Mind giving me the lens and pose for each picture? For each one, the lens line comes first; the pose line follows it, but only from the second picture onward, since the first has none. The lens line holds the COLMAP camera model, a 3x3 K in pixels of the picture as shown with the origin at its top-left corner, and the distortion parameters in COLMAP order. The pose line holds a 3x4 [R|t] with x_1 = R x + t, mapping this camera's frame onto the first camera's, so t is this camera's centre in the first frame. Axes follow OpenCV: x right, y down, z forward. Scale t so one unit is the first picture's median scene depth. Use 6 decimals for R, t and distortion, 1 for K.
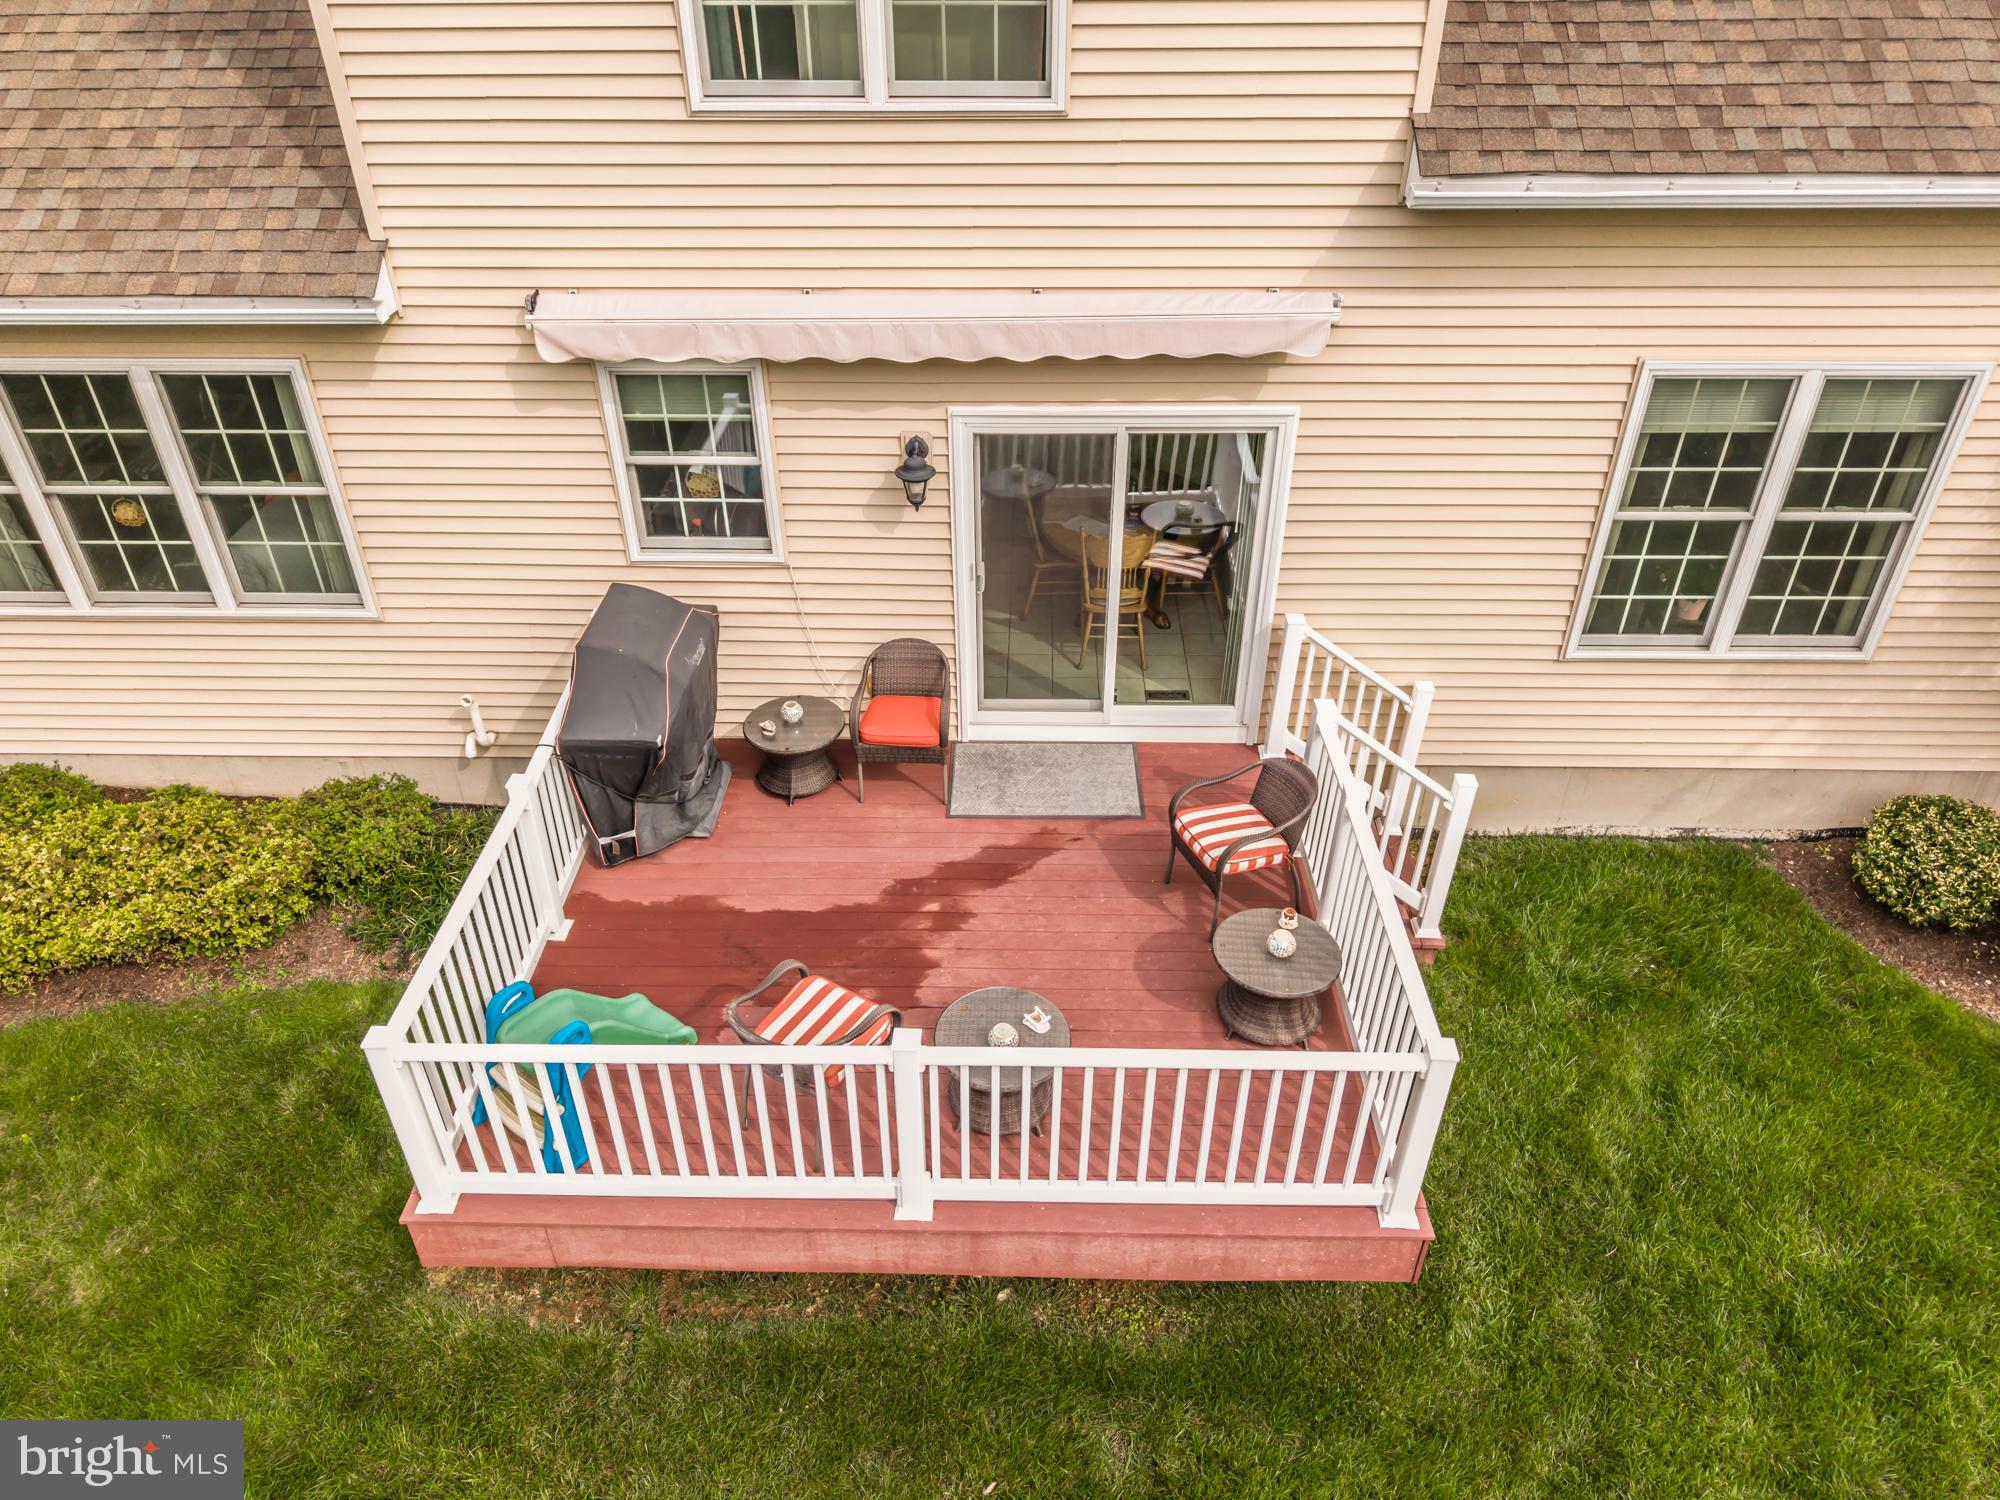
lens RADIAL K [[1393.7, 0, 1010.0], [0, 1393.7, 765.1], [0, 0, 1]] dist [0.004907, -0.004100]
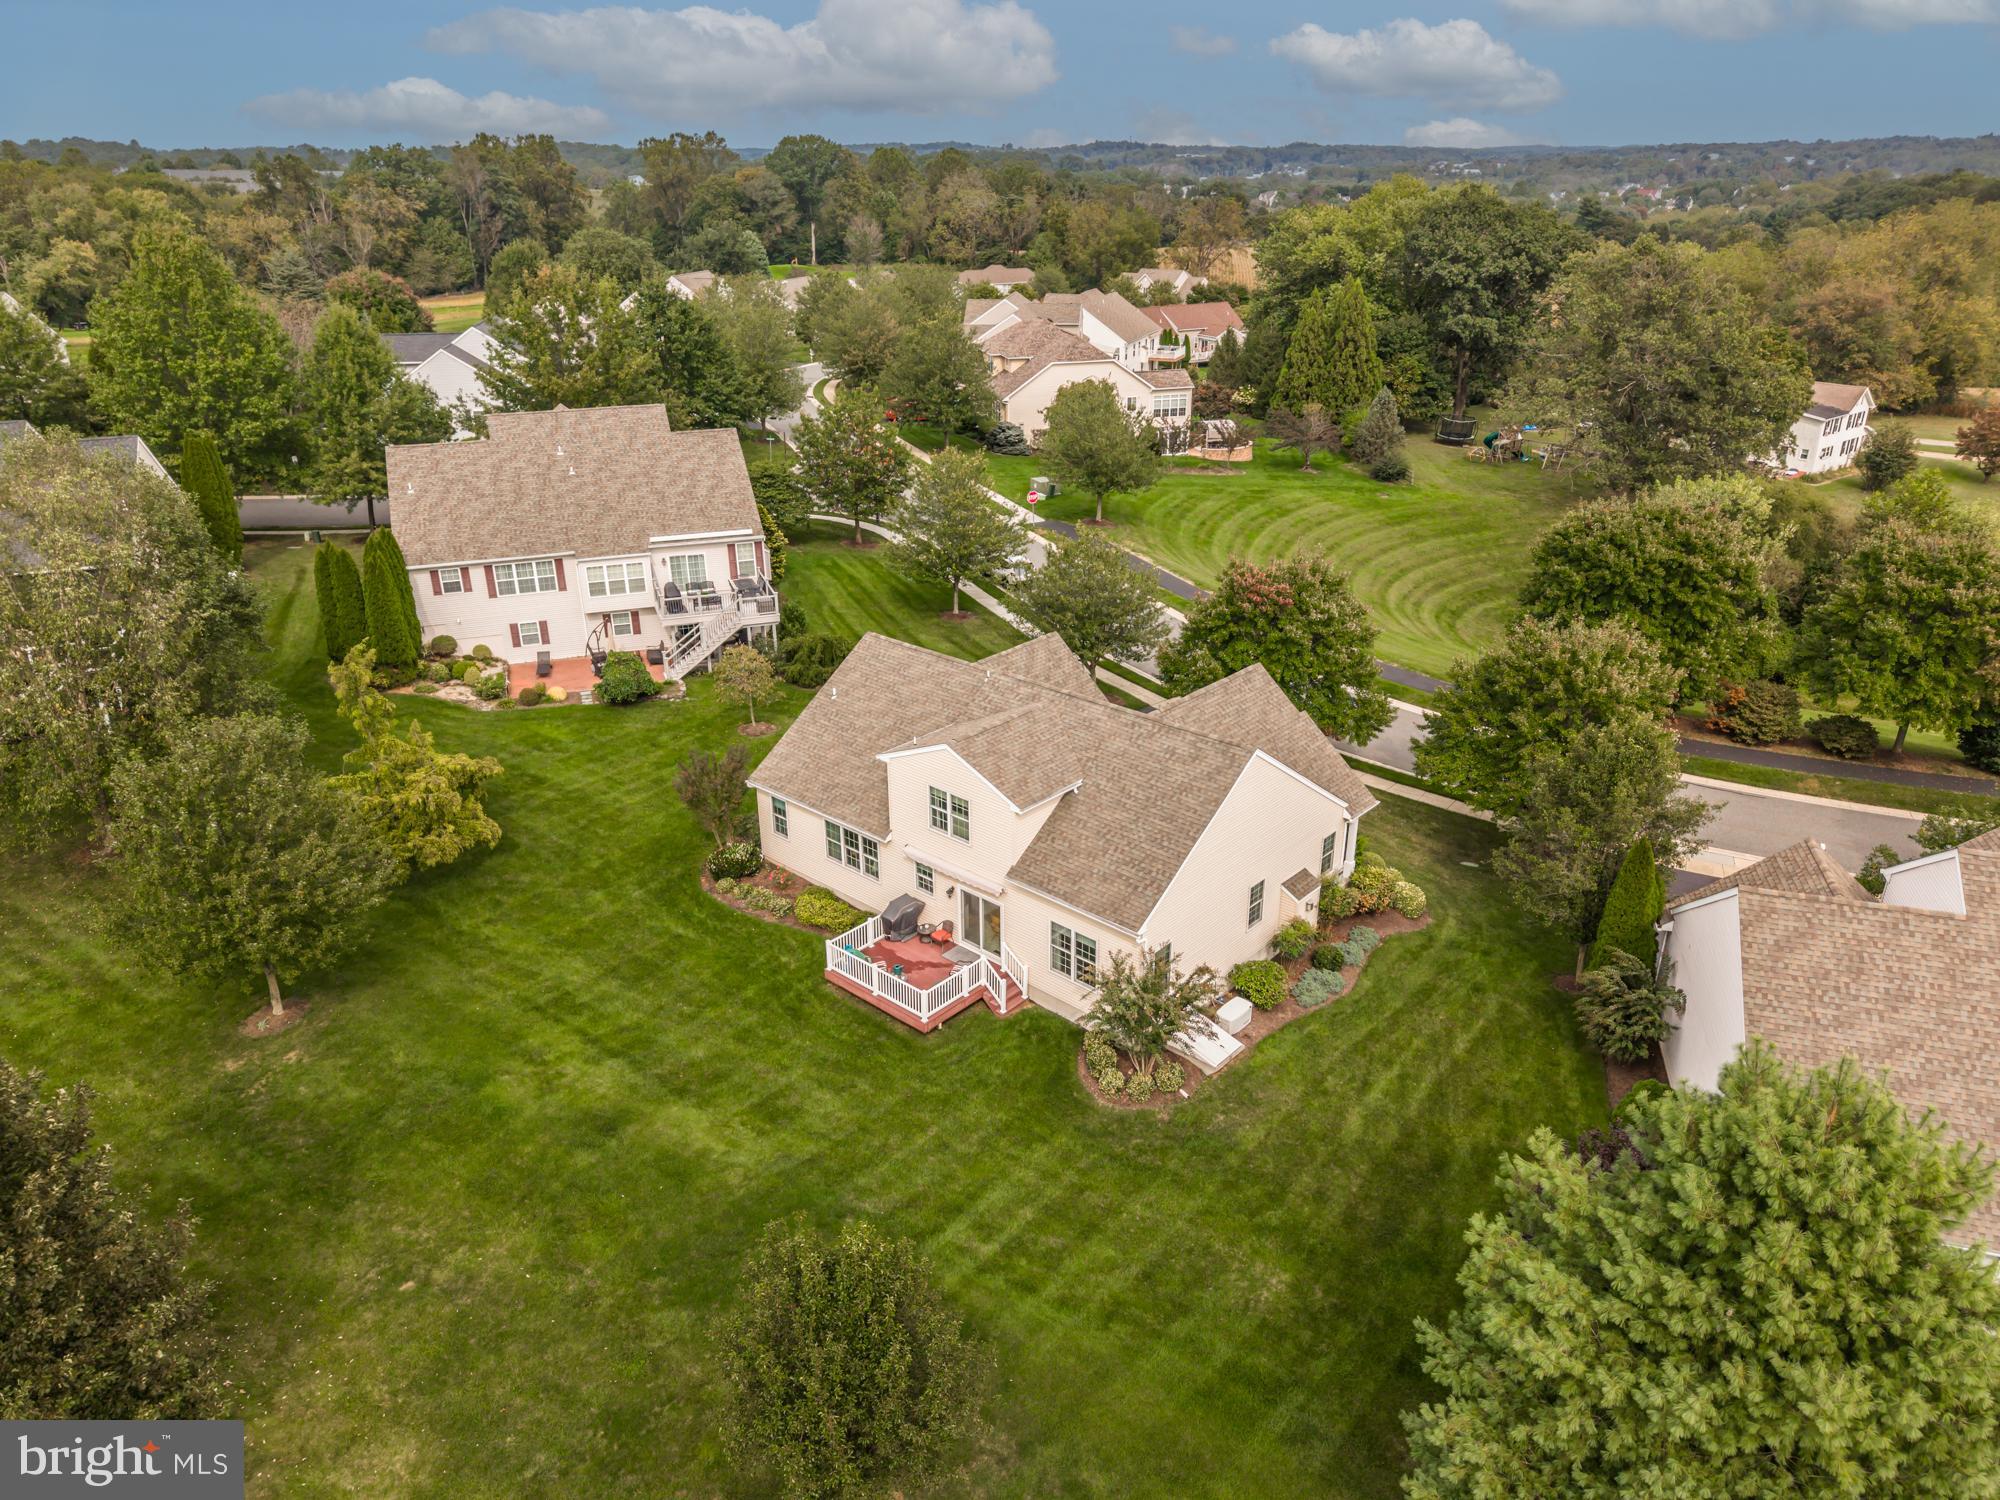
lens RADIAL K [[1374.2, 0, 1000.0], [0, 1374.2, 750.0], [0, 0, 1]] dist [0.016072, -0.007110]
pose [[0.756336, 0.262653, -0.599141, 3.164355], [-0.372571, 0.925761, -0.064484, -0.448186], [0.537724, 0.271994, 0.798043, -3.367401]]
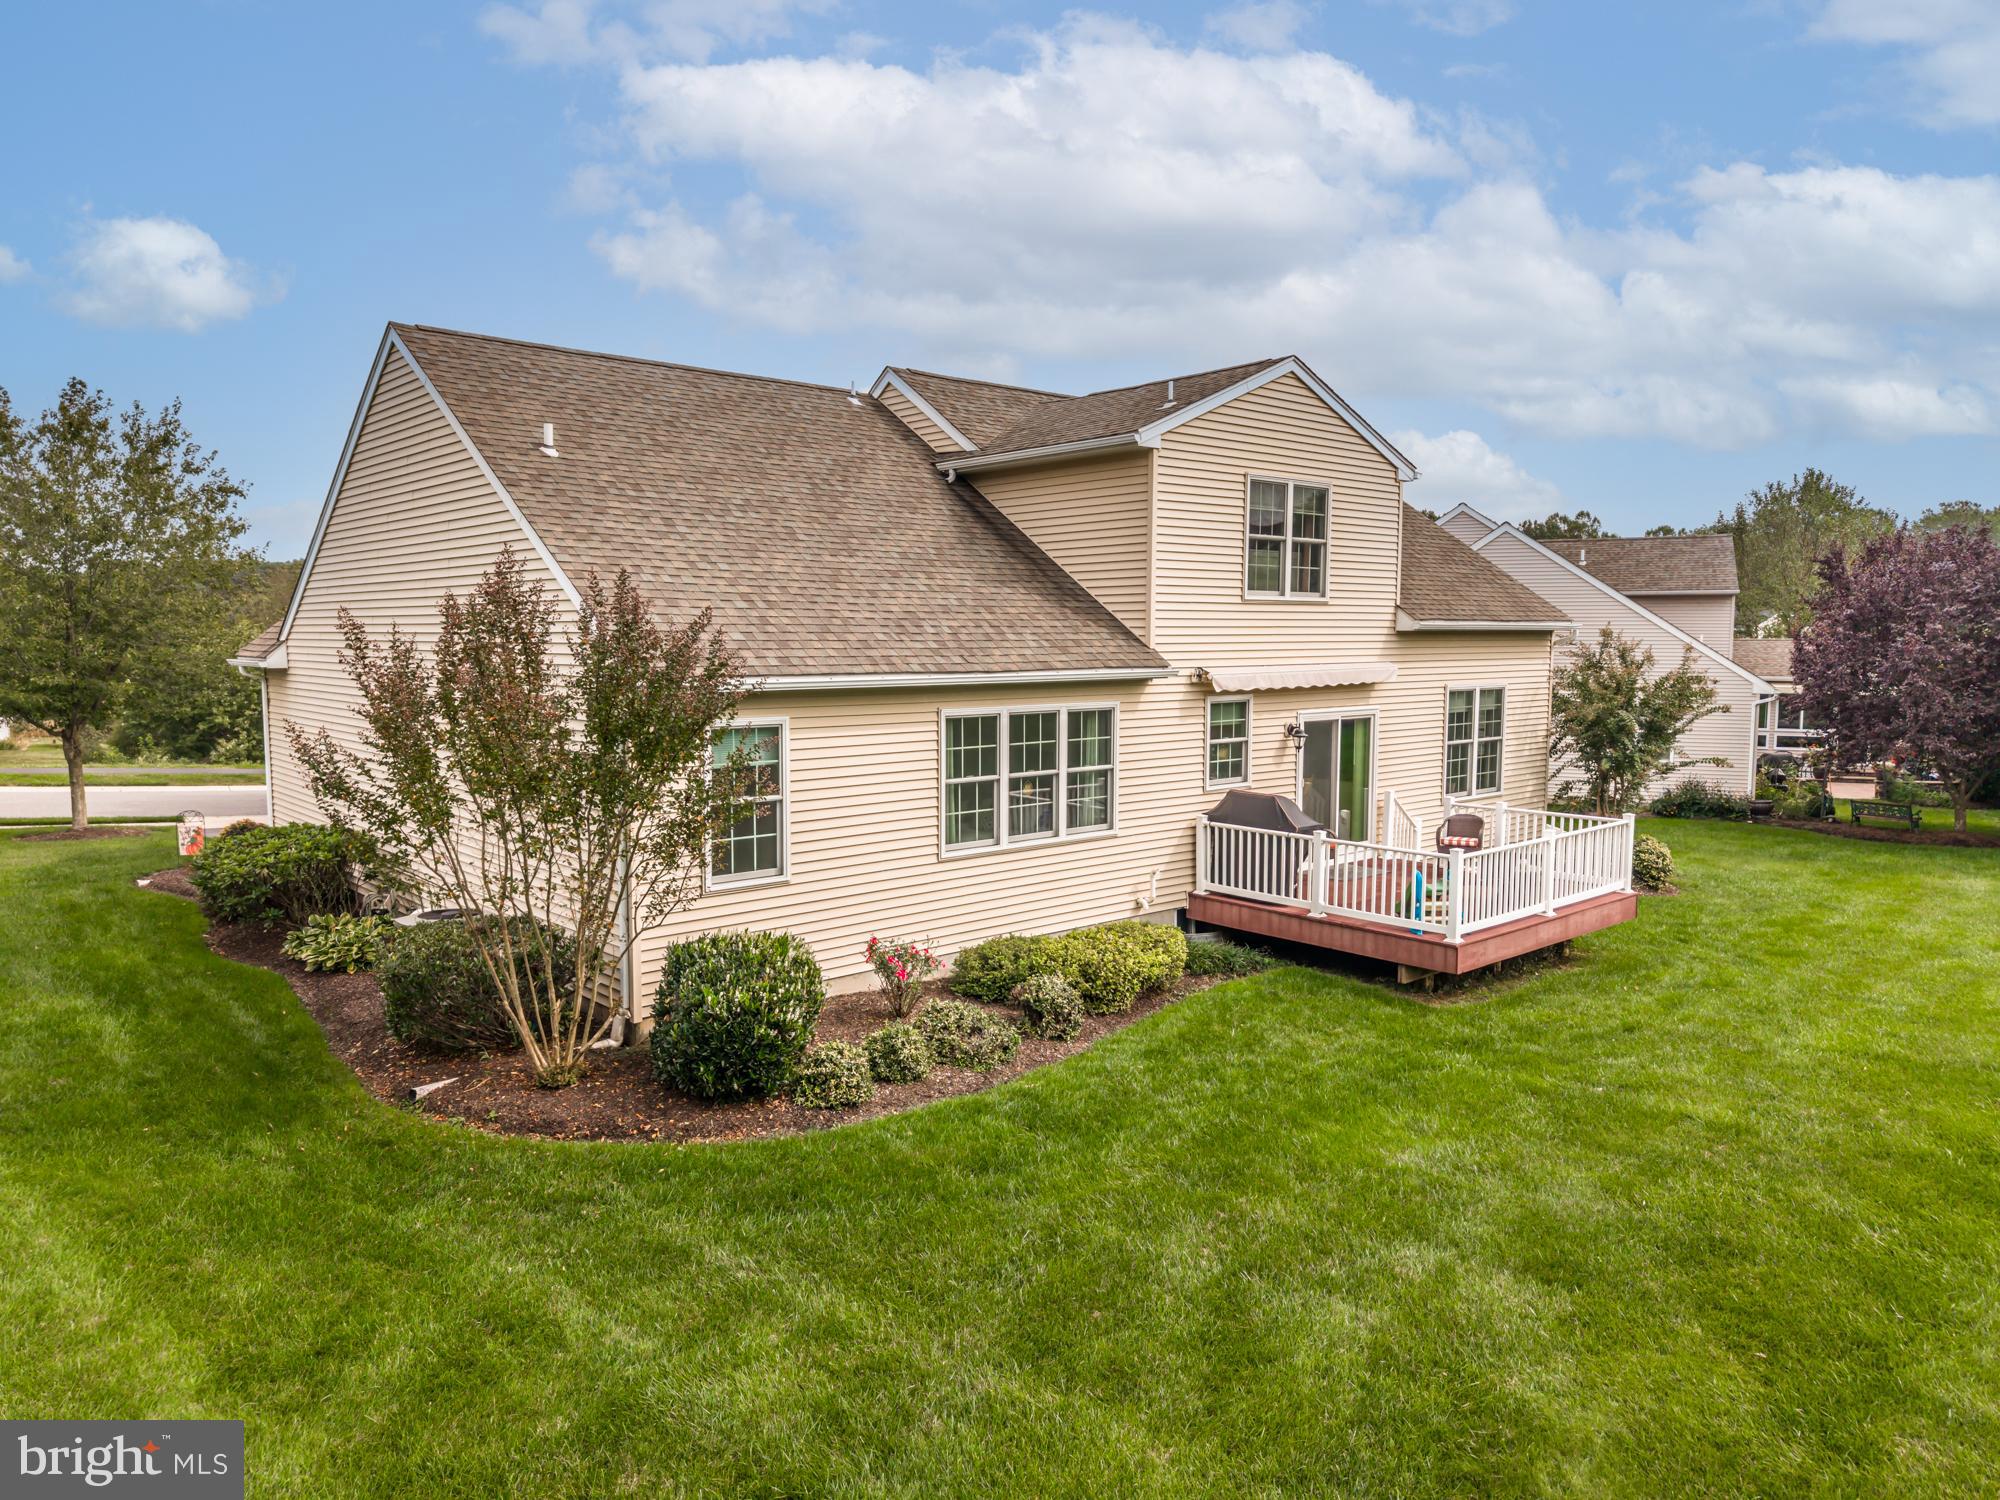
lens RADIAL K [[1374.2, 0, 1000.0], [0, 1374.2, 750.0], [0, 0, 1]] dist [0.016072, -0.007110]
pose [[0.733404, -0.051967, 0.677803, -2.020430], [0.388306, 0.850425, -0.354958, 0.444501], [-0.557975, 0.523523, 0.643885, -0.227026]]
